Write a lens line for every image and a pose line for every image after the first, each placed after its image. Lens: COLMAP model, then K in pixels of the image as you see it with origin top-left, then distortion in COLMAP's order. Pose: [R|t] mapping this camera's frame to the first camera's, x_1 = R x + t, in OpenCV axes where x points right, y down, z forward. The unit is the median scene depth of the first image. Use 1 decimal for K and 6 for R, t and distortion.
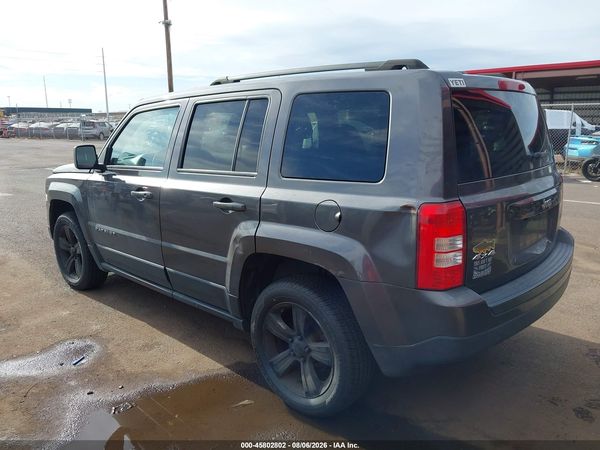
lens RADIAL K [[474.8, 0, 294.2], [0, 474.8, 221.4], [0, 0, 1]] dist [0.018013, -0.038241]
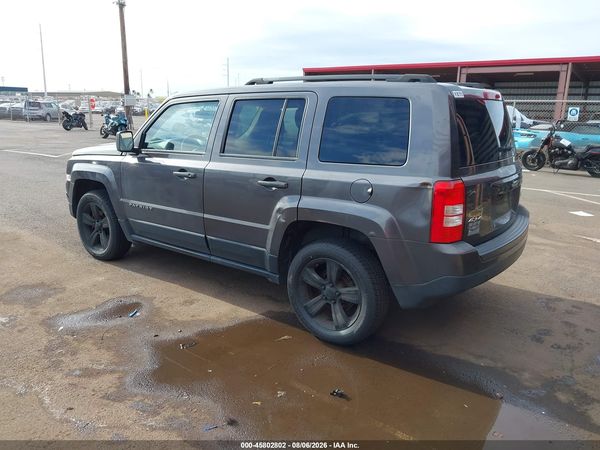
lens RADIAL K [[474.8, 0, 288.5], [0, 474.8, 224.1], [0, 0, 1]] dist [0.018013, -0.038241]
pose [[0.995003, 0.002850, 0.099800, -0.208552], [-0.006109, 0.999457, 0.032366, 0.031057], [-0.099654, -0.032814, 0.994481, -0.246052]]
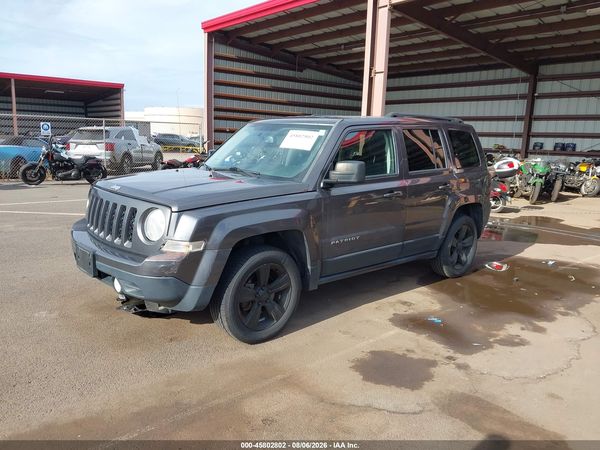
lens RADIAL K [[474.8, 0, 299.5], [0, 474.8, 224.7], [0, 0, 1]] dist [0.018013, -0.038241]
pose [[0.079585, -0.167726, 0.982616, -1.923025], [0.174781, 0.972820, 0.151898, -0.256992], [-0.981386, 0.159654, 0.106737, 1.301447]]
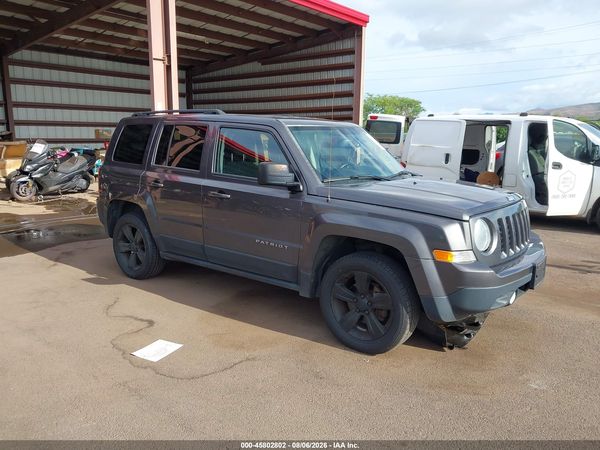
lens RADIAL K [[474.8, 0, 296.5], [0, 474.8, 222.1], [0, 0, 1]] dist [0.018013, -0.038241]
pose [[-0.995784, 0.014779, -0.090532, -0.022745], [-0.020571, 0.925823, 0.377397, -0.657595], [0.089394, 0.377669, -0.921615, 3.038093]]
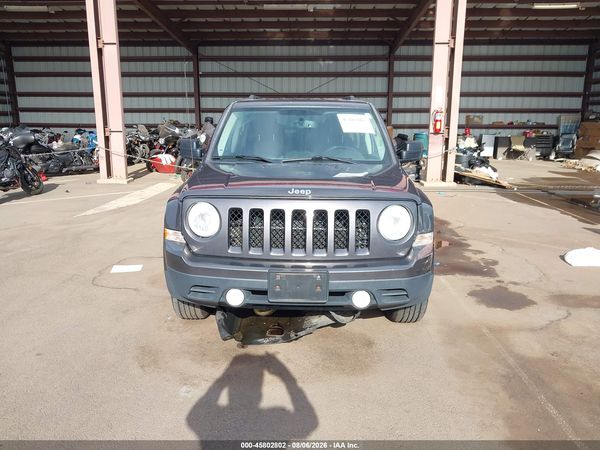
lens RADIAL K [[474.8, 0, 298.1], [0, 474.8, 222.5], [0, 0, 1]] dist [0.018013, -0.038241]
pose [[-0.675473, -0.150191, 0.721927, -1.450384], [0.153528, 0.928937, 0.336906, -0.529966], [-0.721225, 0.338407, -0.604413, 2.541363]]
